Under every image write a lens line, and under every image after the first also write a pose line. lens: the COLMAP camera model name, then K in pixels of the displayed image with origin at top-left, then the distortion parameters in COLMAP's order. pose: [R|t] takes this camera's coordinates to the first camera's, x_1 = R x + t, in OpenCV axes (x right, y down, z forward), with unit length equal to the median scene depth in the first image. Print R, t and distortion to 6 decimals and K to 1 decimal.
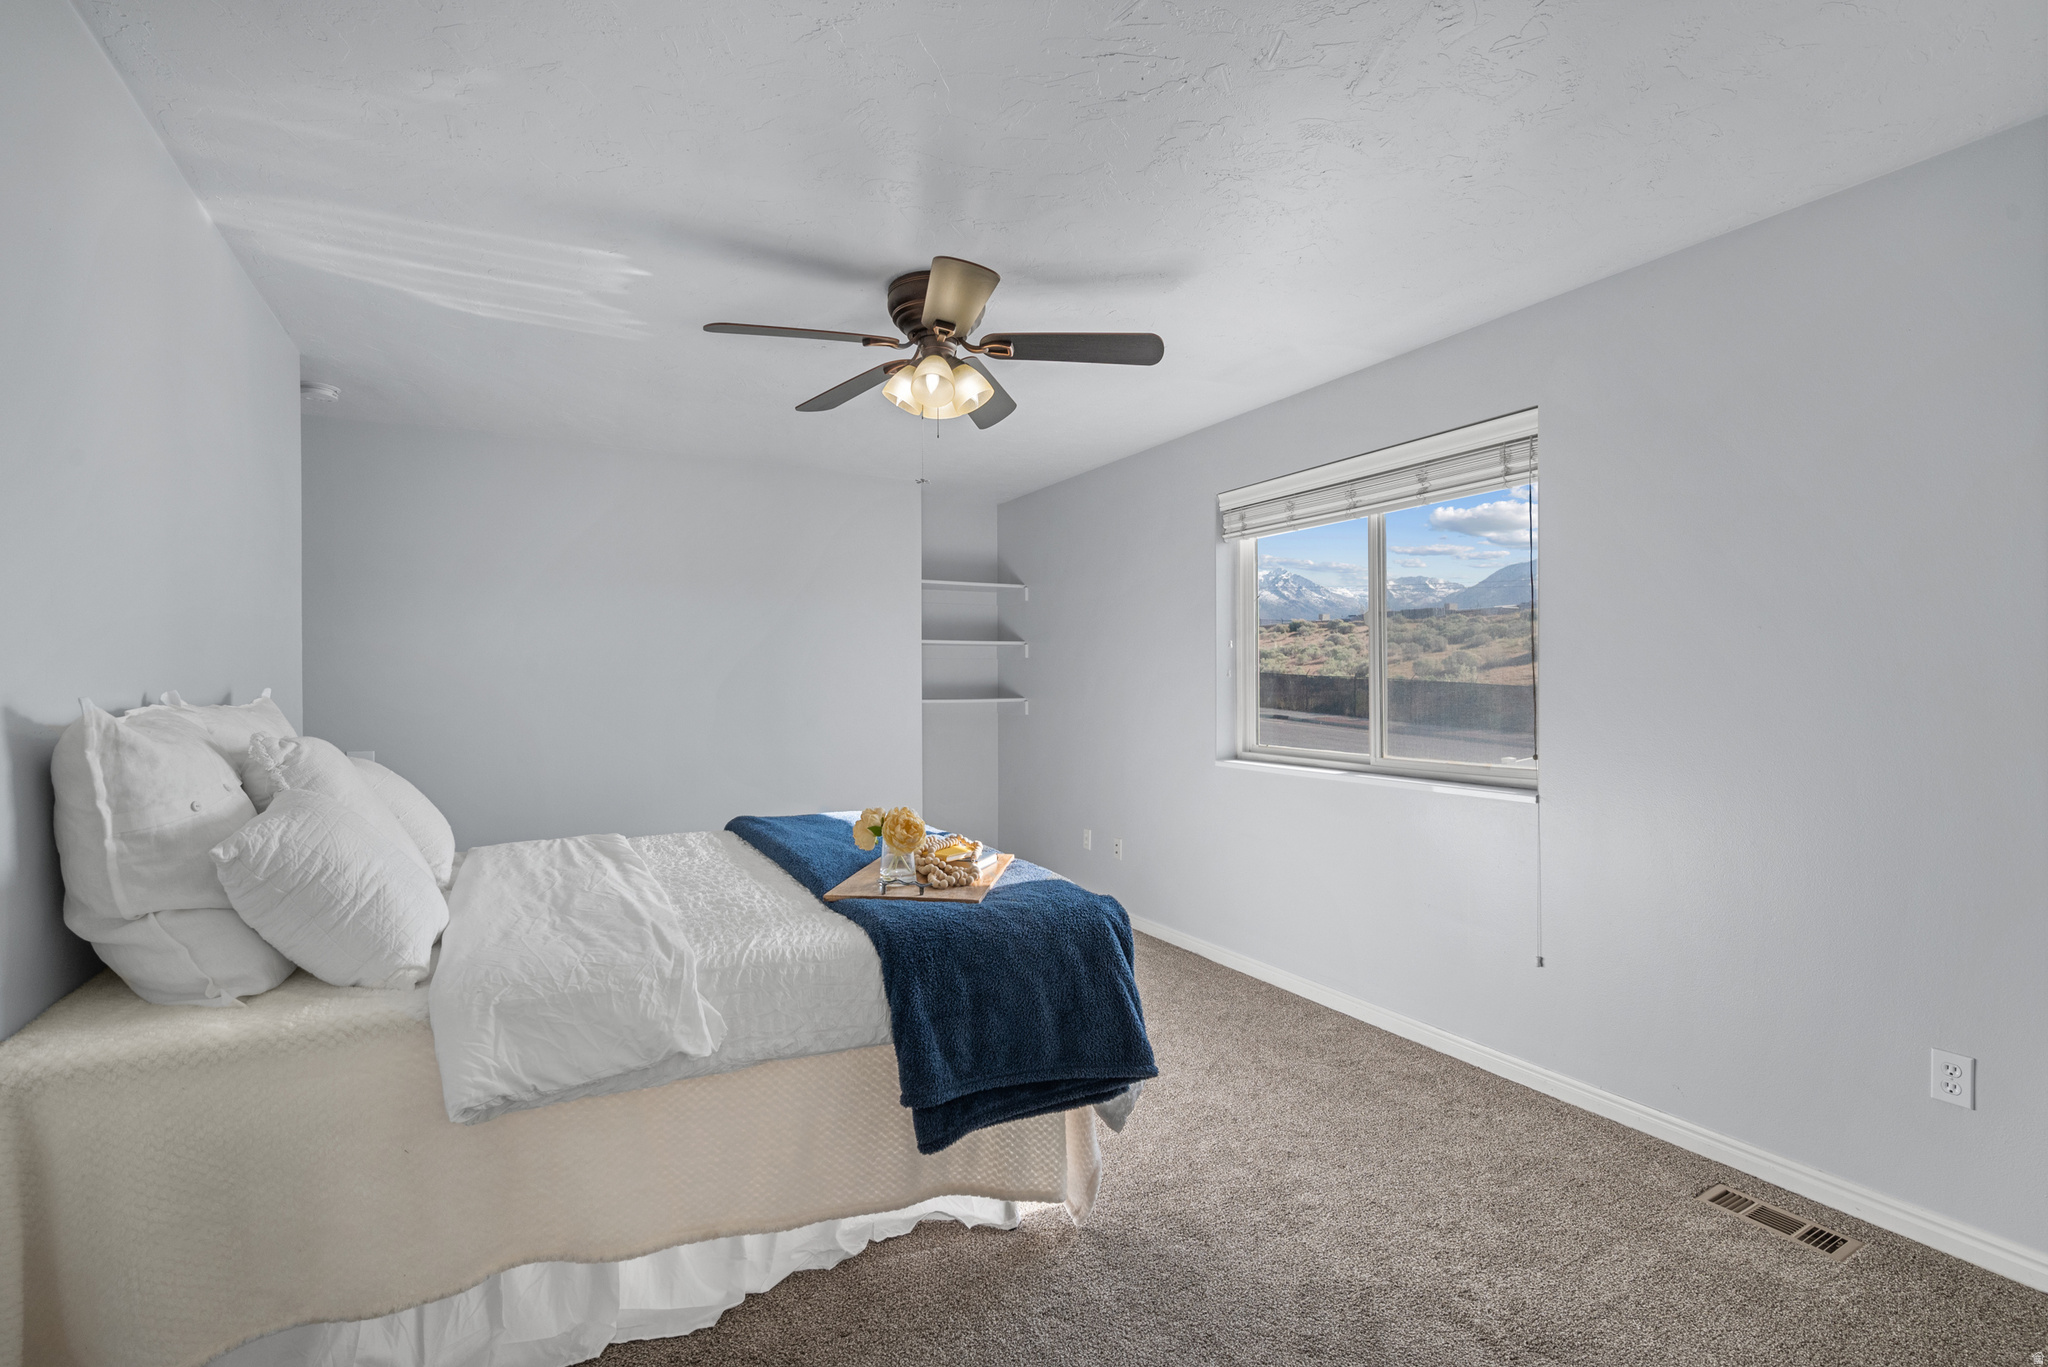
lens RADIAL K [[957.9, 0, 1023.7], [0, 957.9, 682.3], [0, 0, 1]] dist [0.008065, -0.000478]
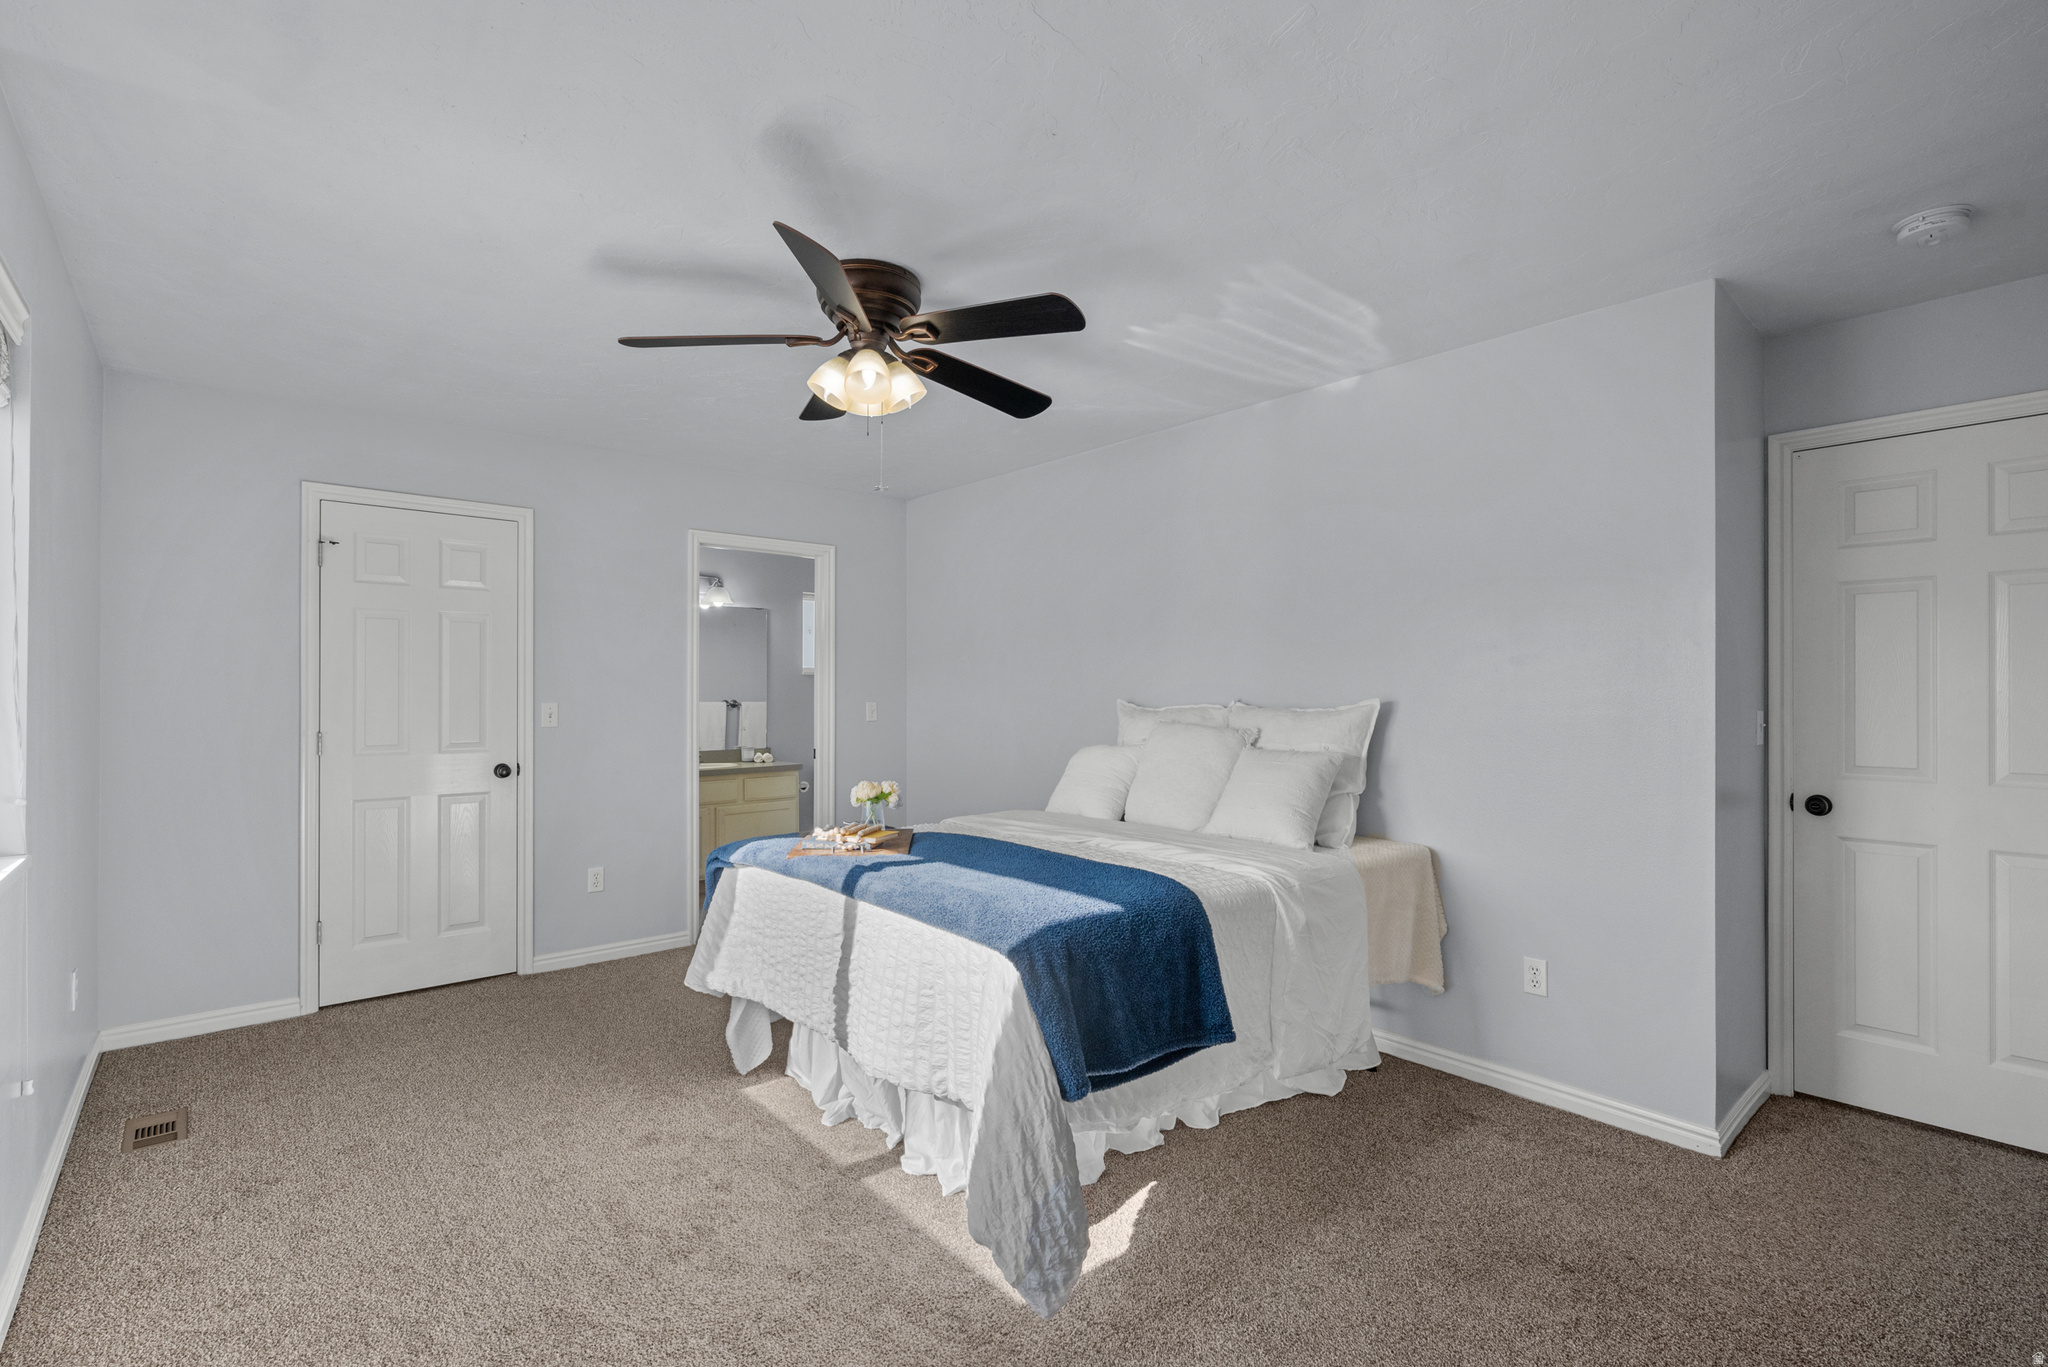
lens RADIAL K [[957.9, 0, 1024.8], [0, 957.9, 684.3], [0, 0, 1]] dist [0.008065, -0.000478]
pose [[-0.977061, 0.003419, -0.212933, -0.031011], [0.003668, 0.999993, -0.000772, -0.011264], [0.212929, -0.001535, -0.977066, 2.099717]]
